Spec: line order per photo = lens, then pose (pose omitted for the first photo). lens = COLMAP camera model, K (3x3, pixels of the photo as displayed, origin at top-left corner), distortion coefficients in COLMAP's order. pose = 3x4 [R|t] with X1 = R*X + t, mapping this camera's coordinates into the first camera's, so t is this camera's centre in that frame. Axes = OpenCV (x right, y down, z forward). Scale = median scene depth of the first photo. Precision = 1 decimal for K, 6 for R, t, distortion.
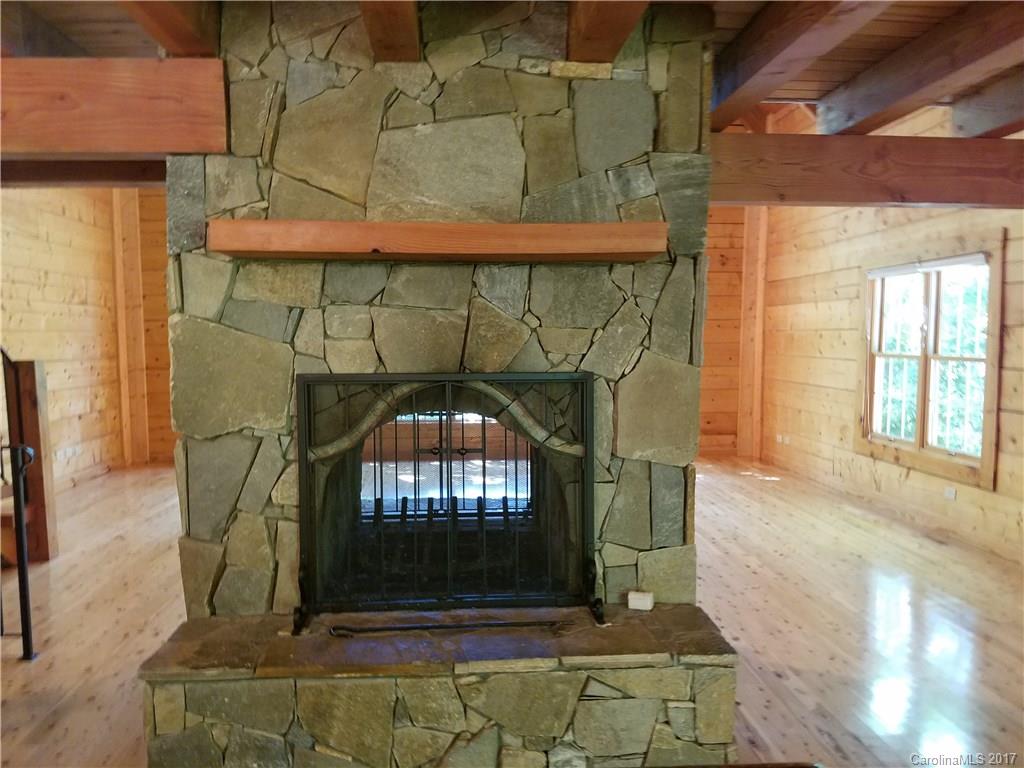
lens RADIAL K [[831.3, 0, 530.0], [0, 831.3, 404.8], [0, 0, 1]] dist [0.066159, -0.058336]
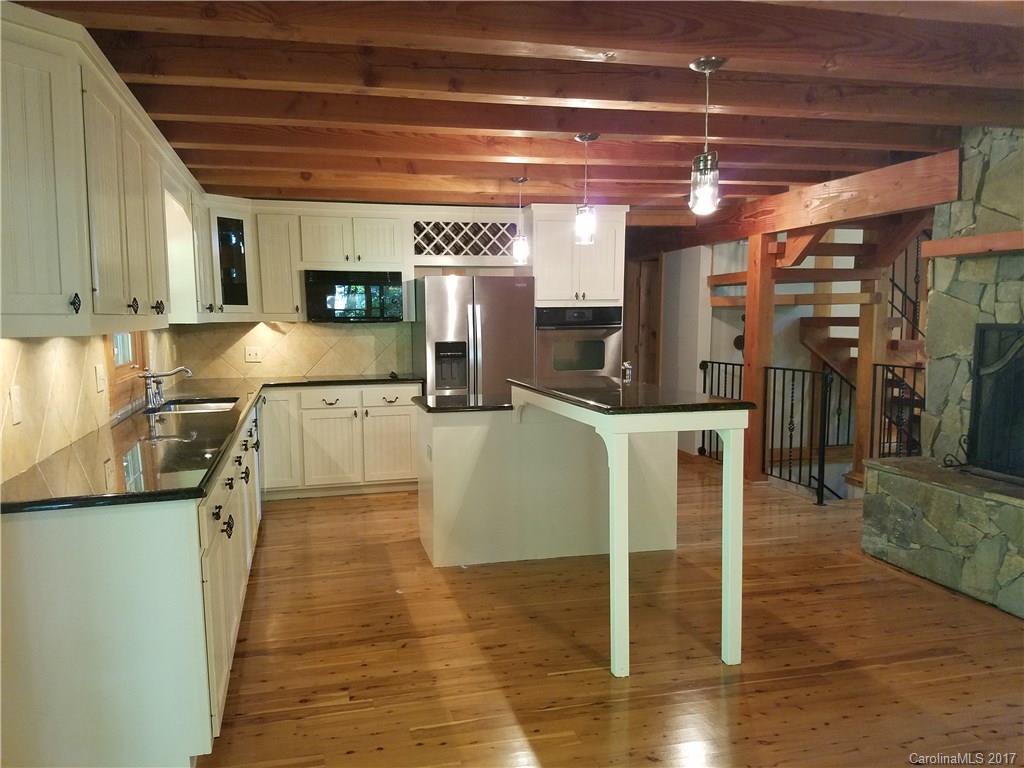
lens RADIAL K [[831.3, 0, 508.6], [0, 831.3, 389.8], [0, 0, 1]] dist [0.066159, -0.058336]
pose [[0.217795, 0.093801, -0.971476, 1.206116], [-0.083989, 0.993480, 0.077096, 0.045772], [0.972374, 0.064803, 0.224254, -0.309849]]
